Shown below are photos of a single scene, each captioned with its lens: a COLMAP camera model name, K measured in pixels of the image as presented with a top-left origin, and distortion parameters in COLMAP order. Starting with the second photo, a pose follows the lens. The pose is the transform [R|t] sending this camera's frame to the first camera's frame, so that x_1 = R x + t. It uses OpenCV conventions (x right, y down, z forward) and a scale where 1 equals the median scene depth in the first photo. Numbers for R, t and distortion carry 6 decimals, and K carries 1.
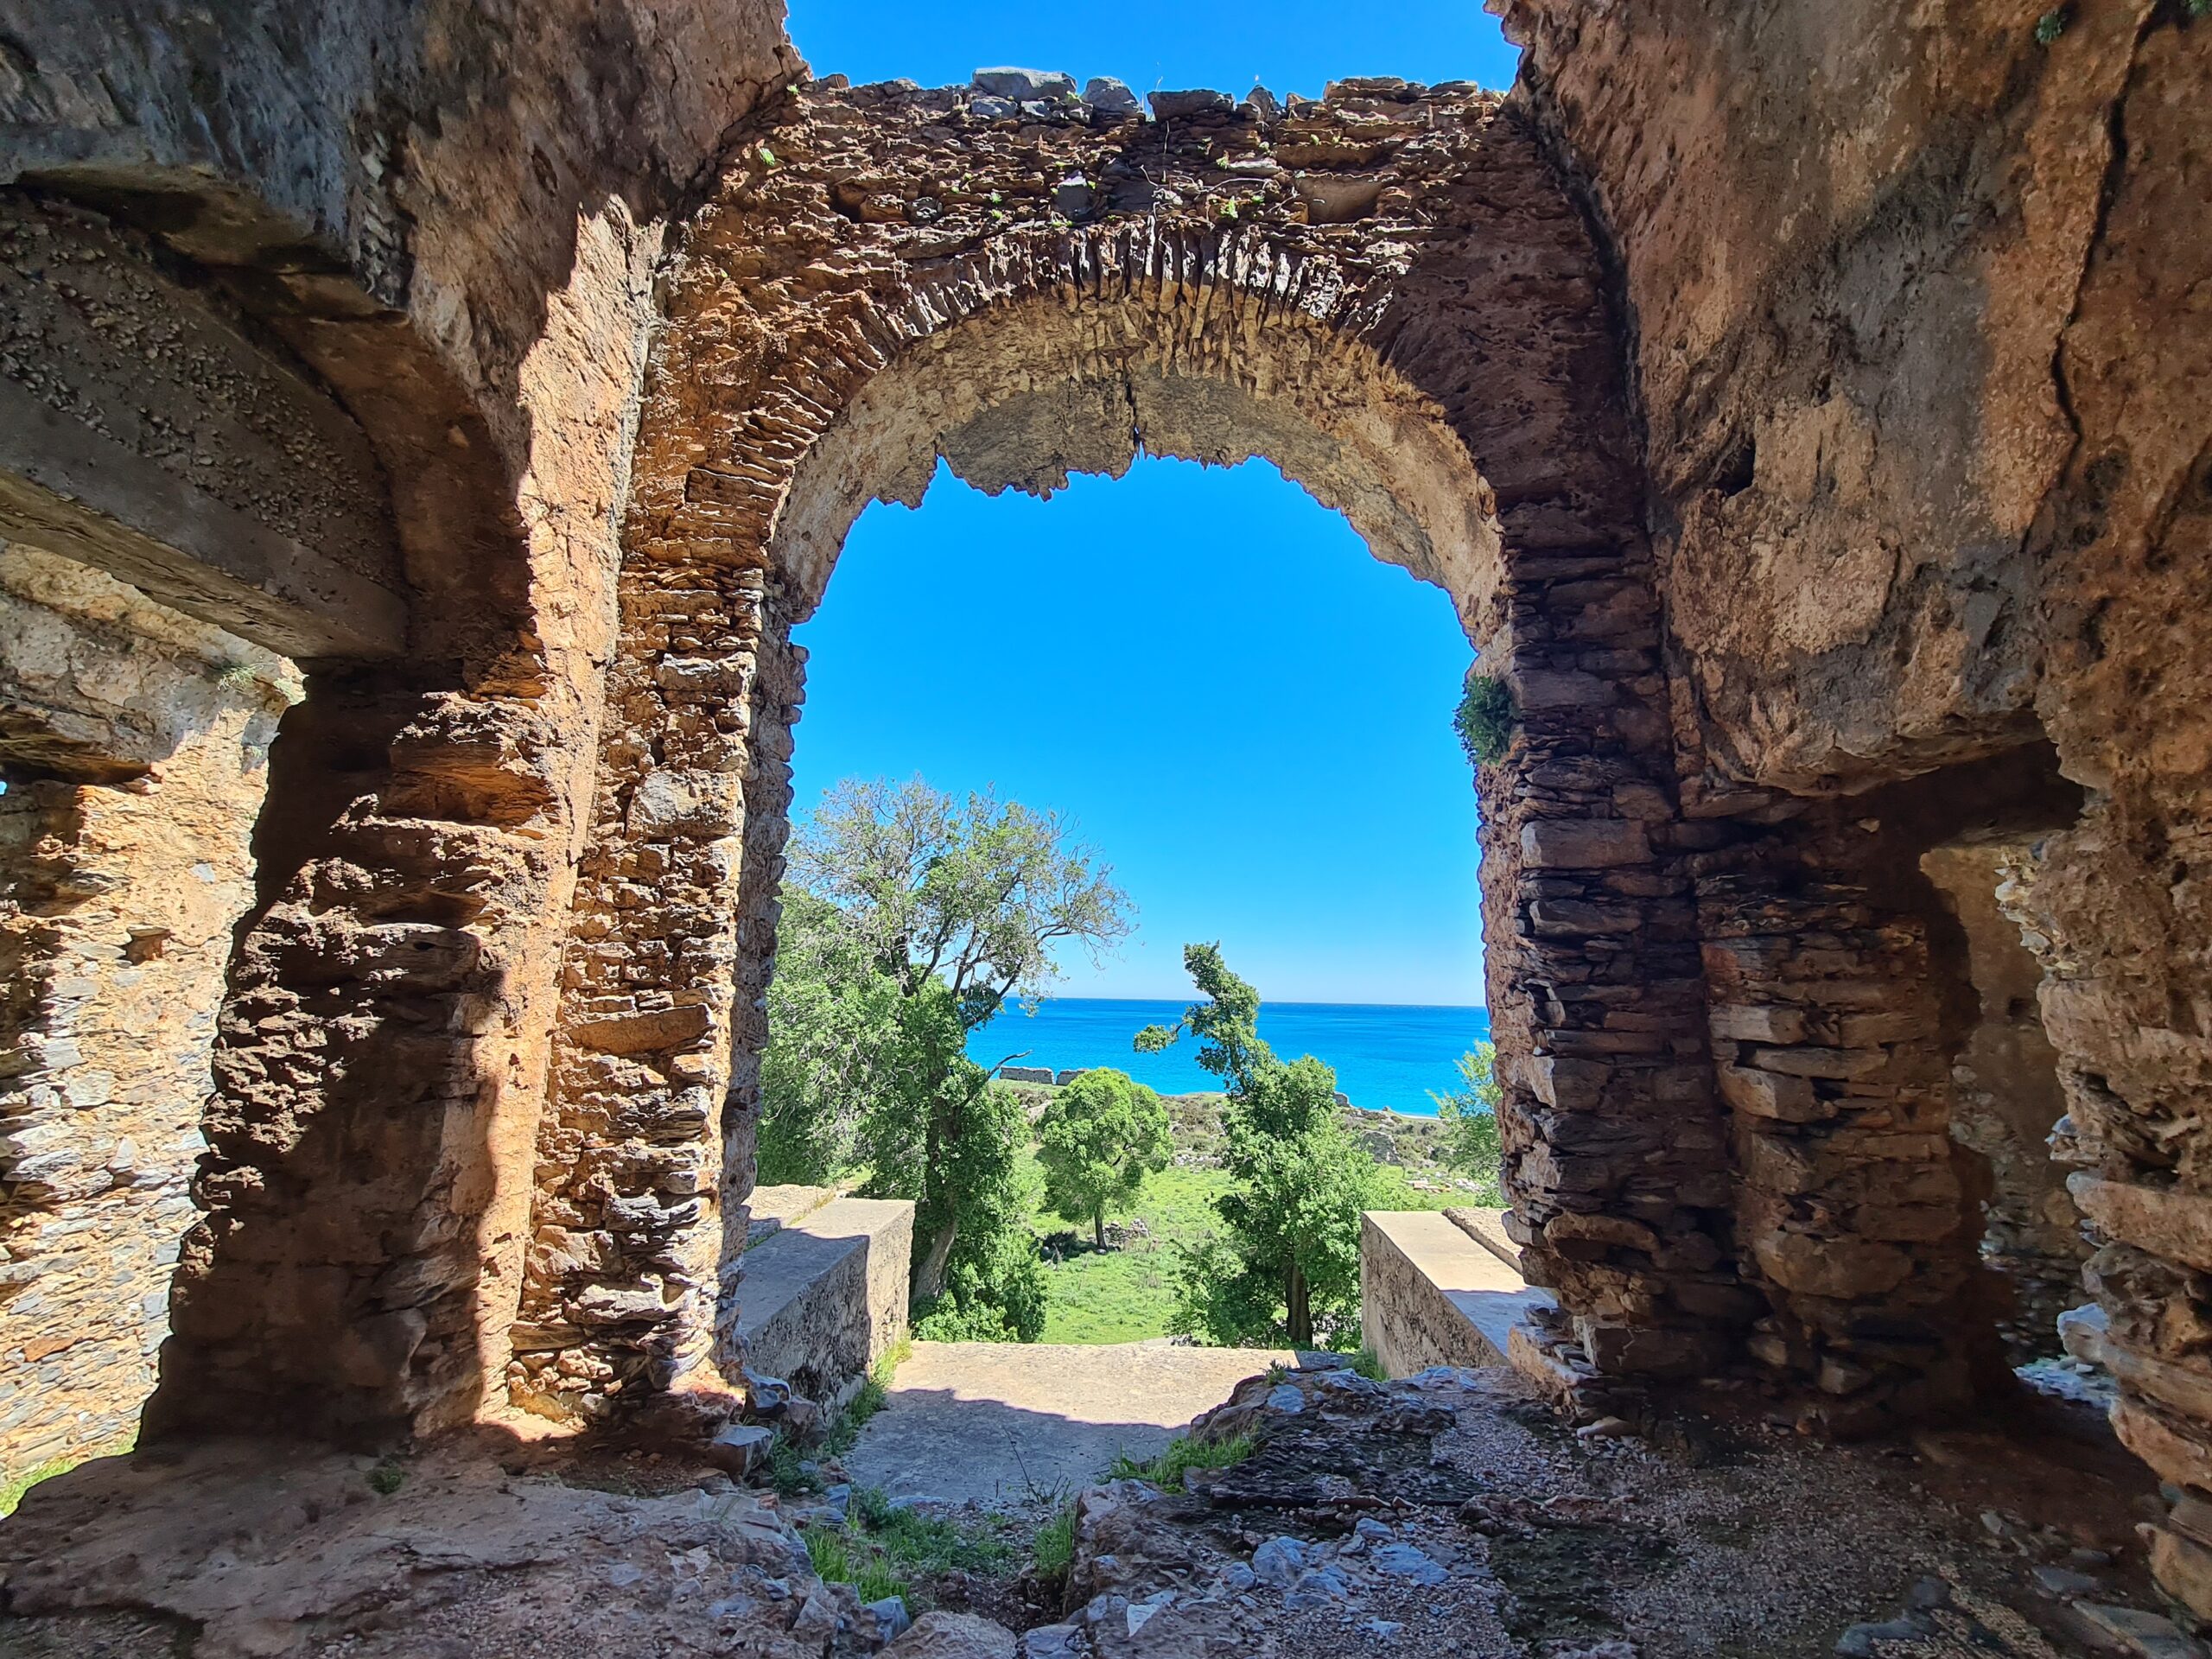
lens RADIAL K [[909.7, 0, 1103.0], [0, 909.7, 832.4], [0, 0, 1]] dist [-0.001428, -0.001678]
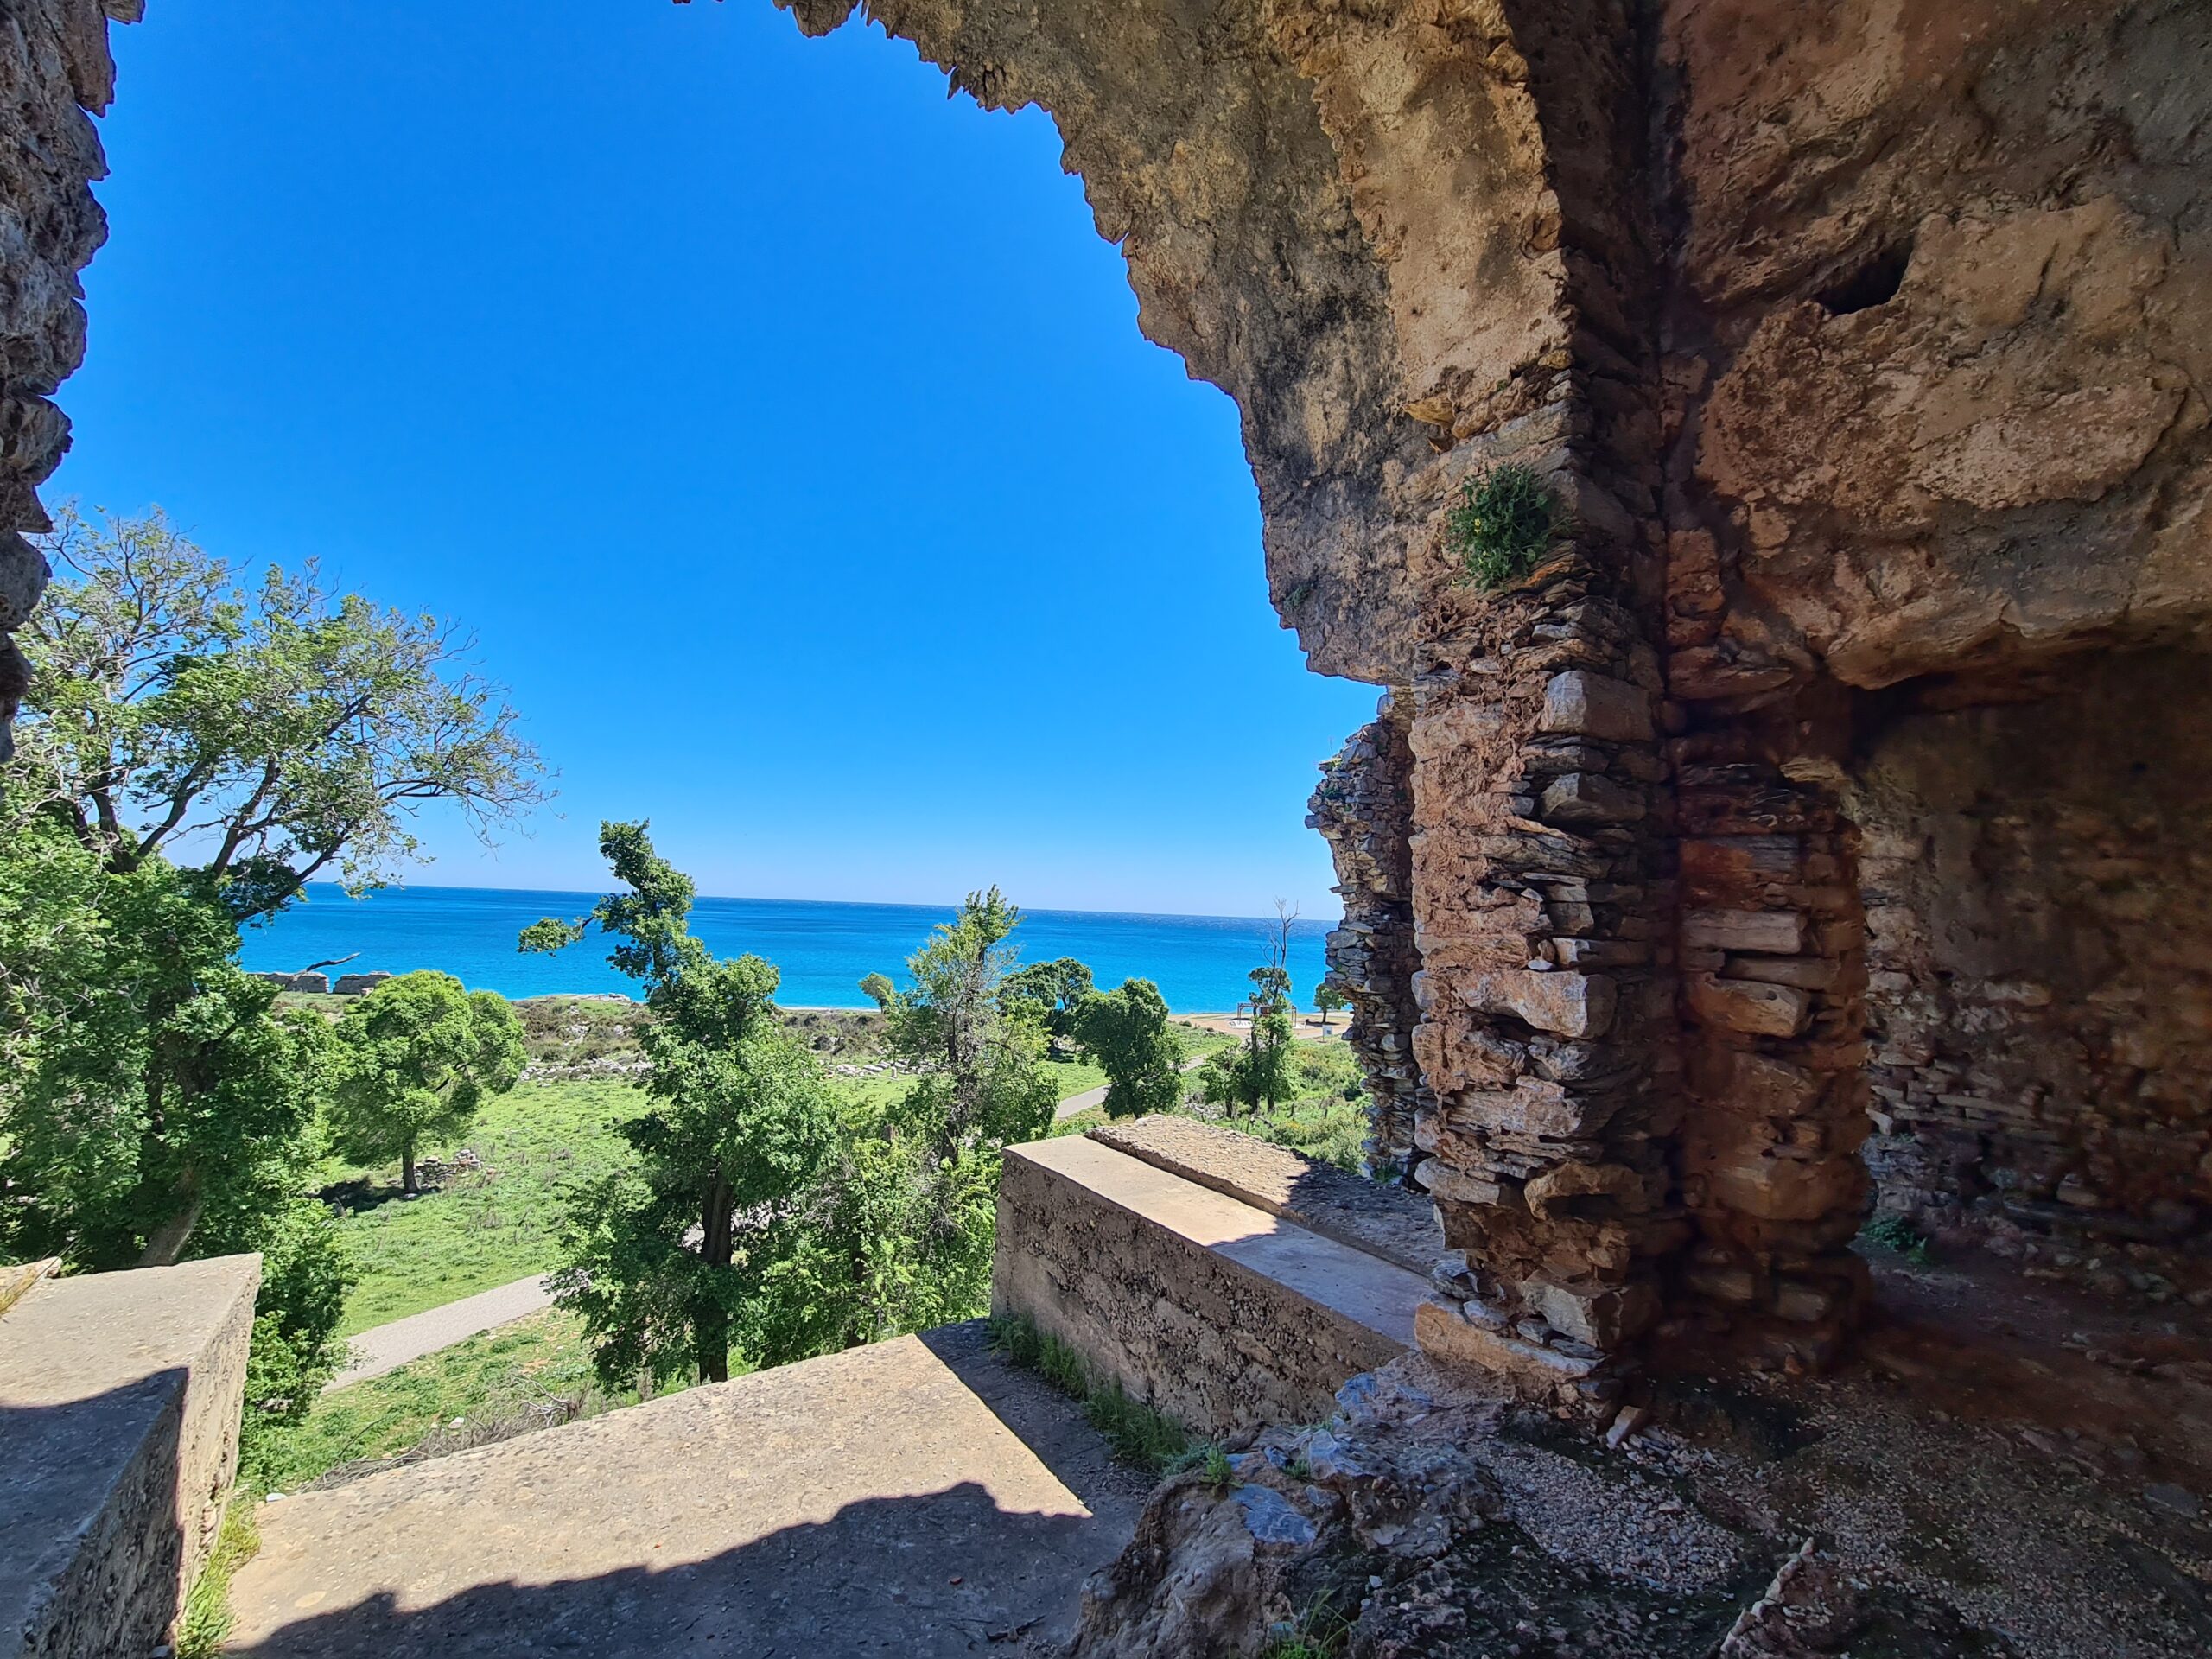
lens RADIAL K [[909.7, 0, 1111.7], [0, 909.7, 832.2], [0, 0, 1]] dist [-0.001428, -0.001678]
pose [[0.791078, 0.062739, 0.608489, -0.264316], [-0.130889, 0.989049, 0.068187, 0.110247], [-0.597548, -0.133586, 0.790627, 0.555772]]
